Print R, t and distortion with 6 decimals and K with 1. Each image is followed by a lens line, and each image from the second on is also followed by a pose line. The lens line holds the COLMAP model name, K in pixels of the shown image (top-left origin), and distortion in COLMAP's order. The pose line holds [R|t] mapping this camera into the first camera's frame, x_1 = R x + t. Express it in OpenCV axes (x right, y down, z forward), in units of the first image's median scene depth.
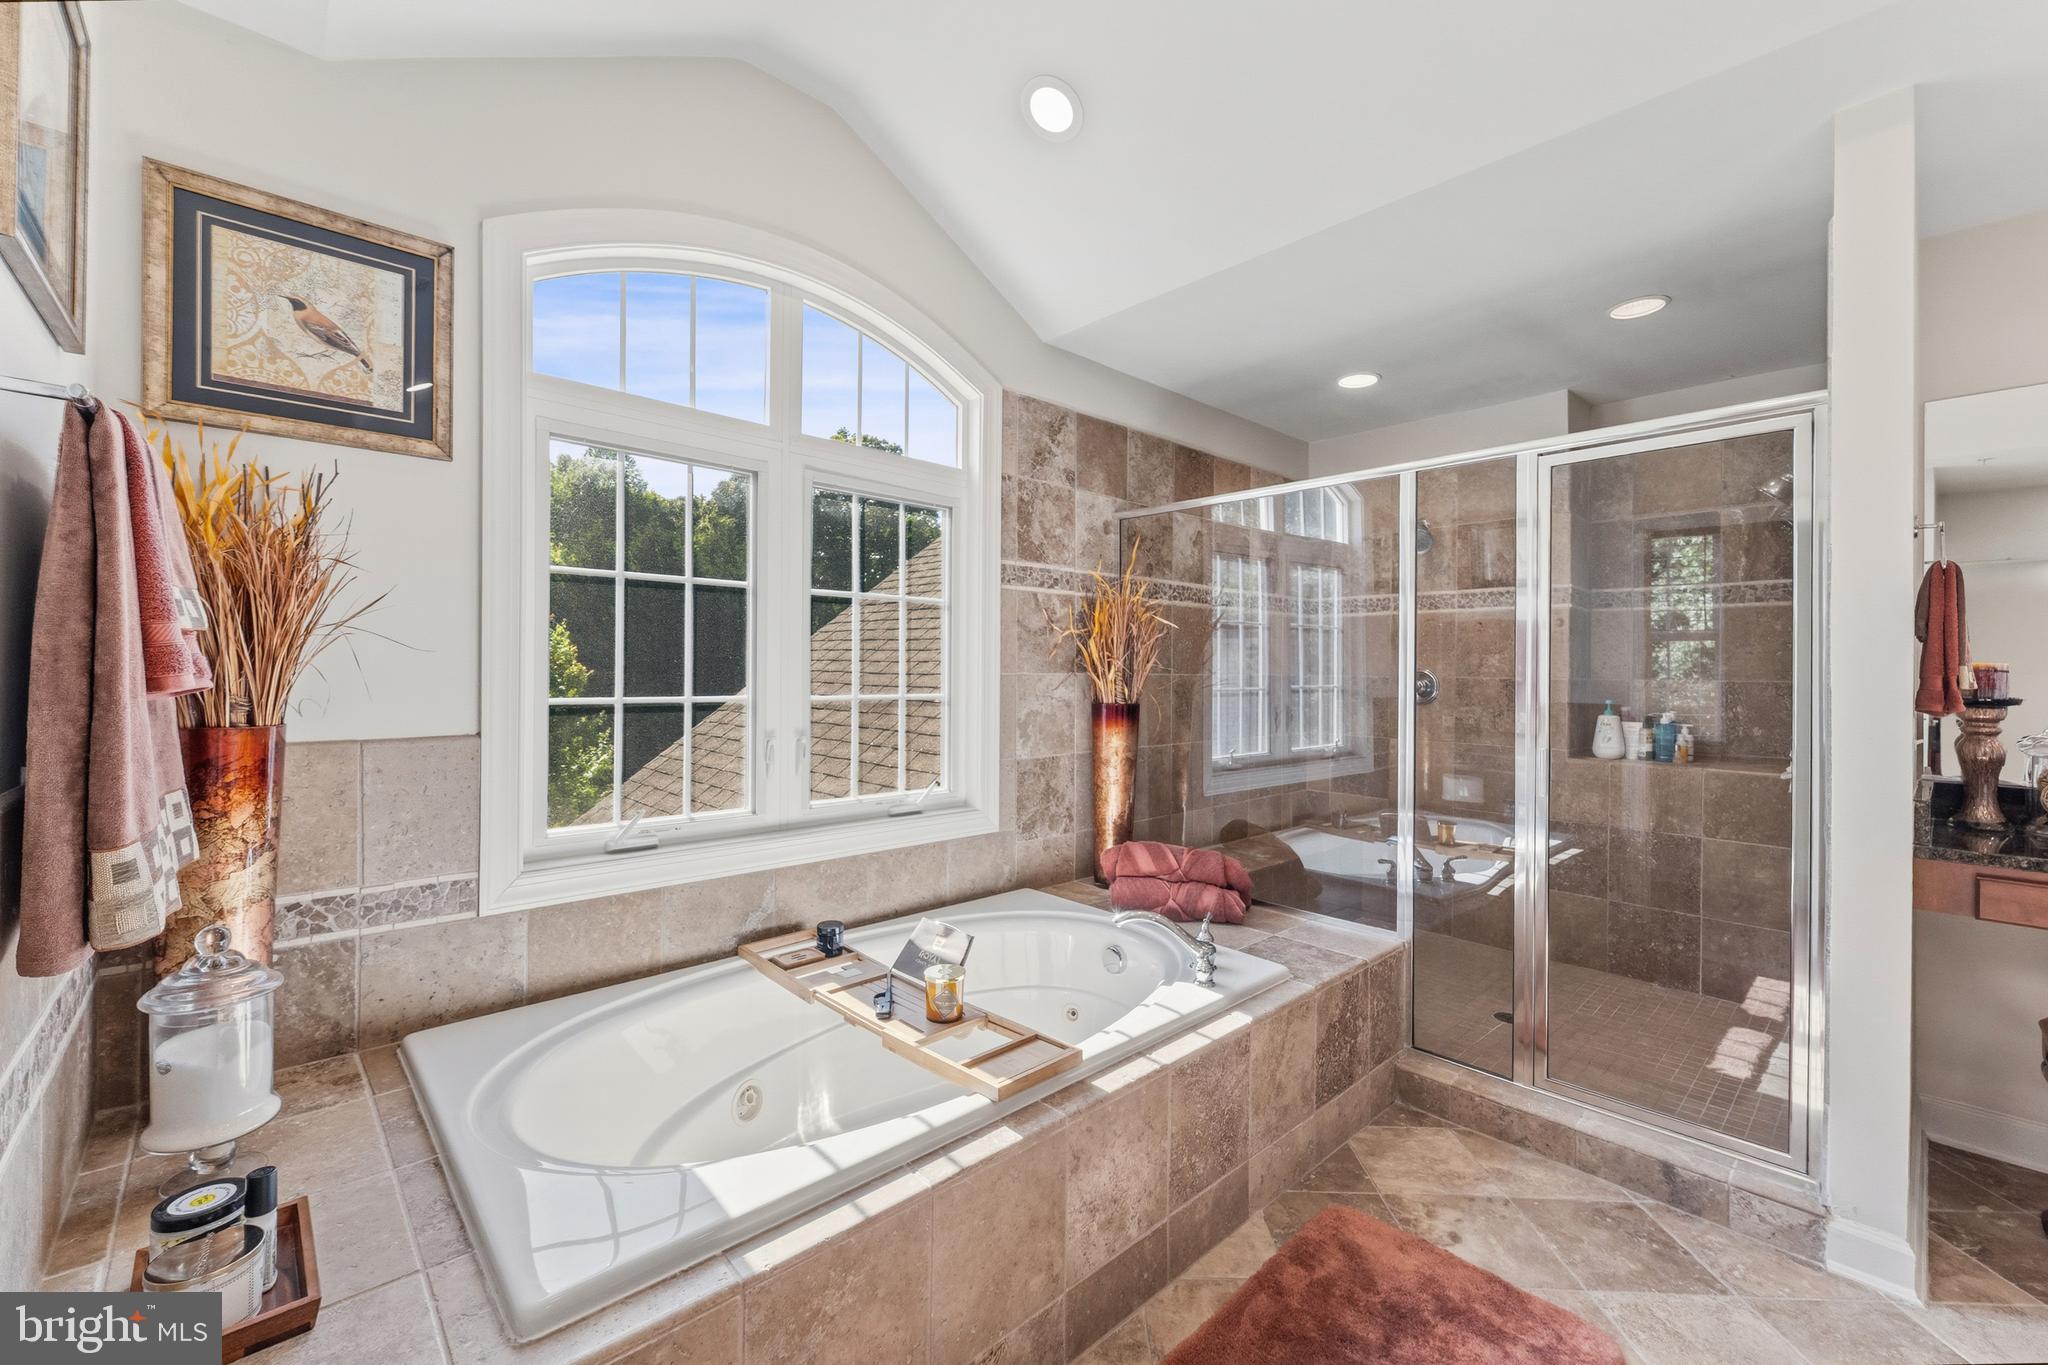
lens RADIAL K [[828.3, 0, 1041.4], [0, 828.3, 669.6], [0, 0, 1]] dist [0.004157, -0.002548]
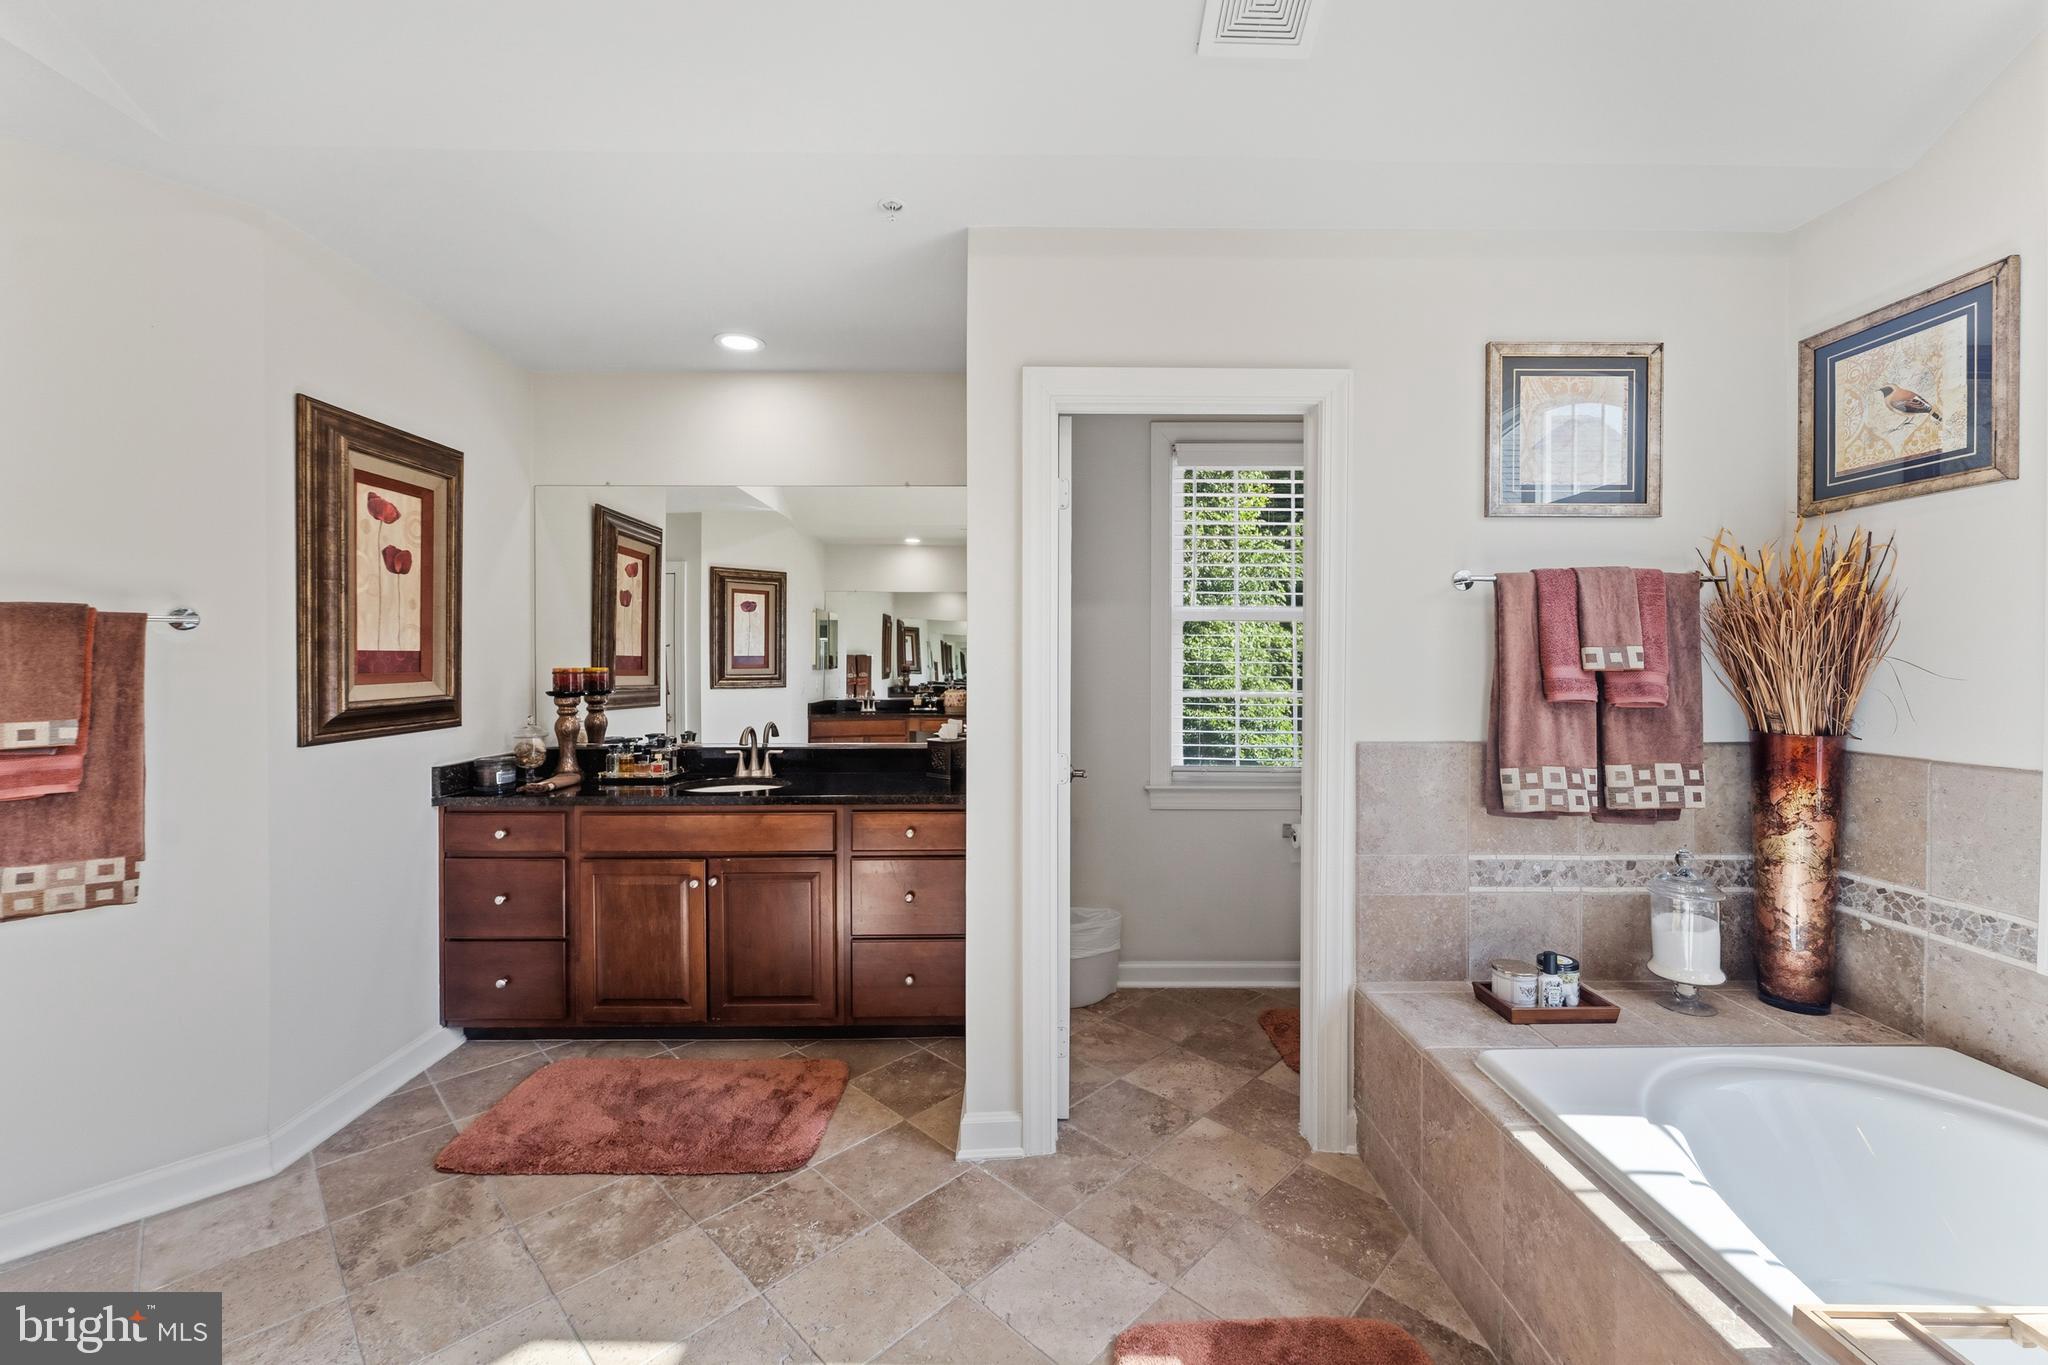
lens RADIAL K [[828.3, 0, 1025.5], [0, 828.3, 664.0], [0, 0, 1]] dist [0.004157, -0.002548]
pose [[-0.681105, -0.005753, -0.732163, 0.768738], [-0.007761, 0.999970, -0.000637, -0.031366], [0.732144, 0.005248, -0.681129, 0.837365]]
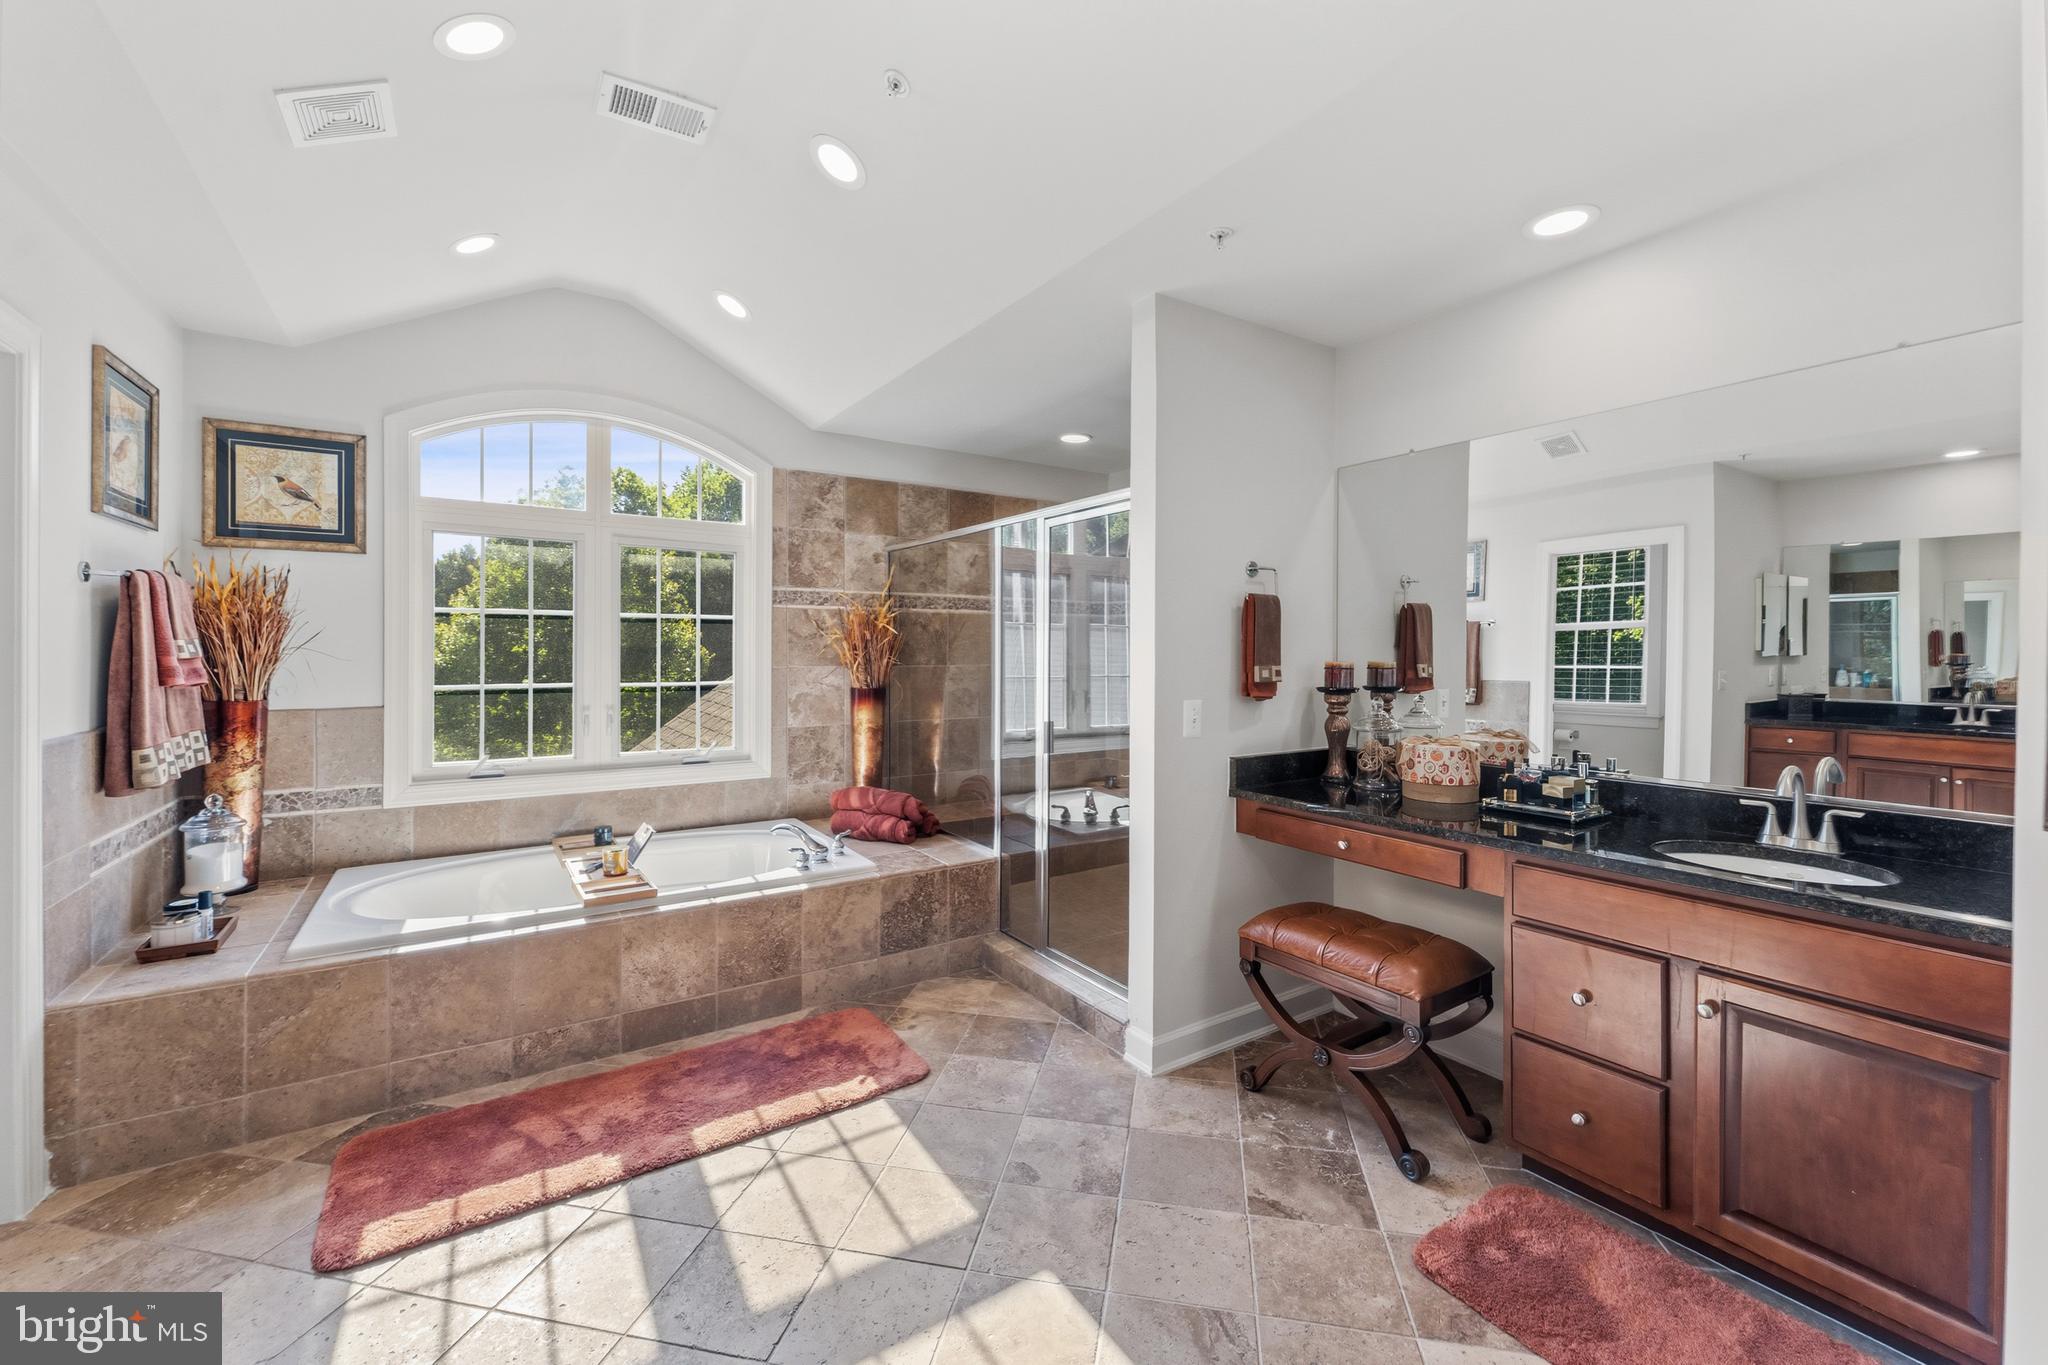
lens RADIAL K [[828.3, 0, 1043.9], [0, 828.3, 648.8], [0, 0, 1]] dist [0.004157, -0.002548]
pose [[0.986473, -0.005482, -0.163831, 1.051263], [0.005358, 0.999985, -0.001194, -0.036929], [0.163835, 0.000300, 0.986488, -0.543147]]
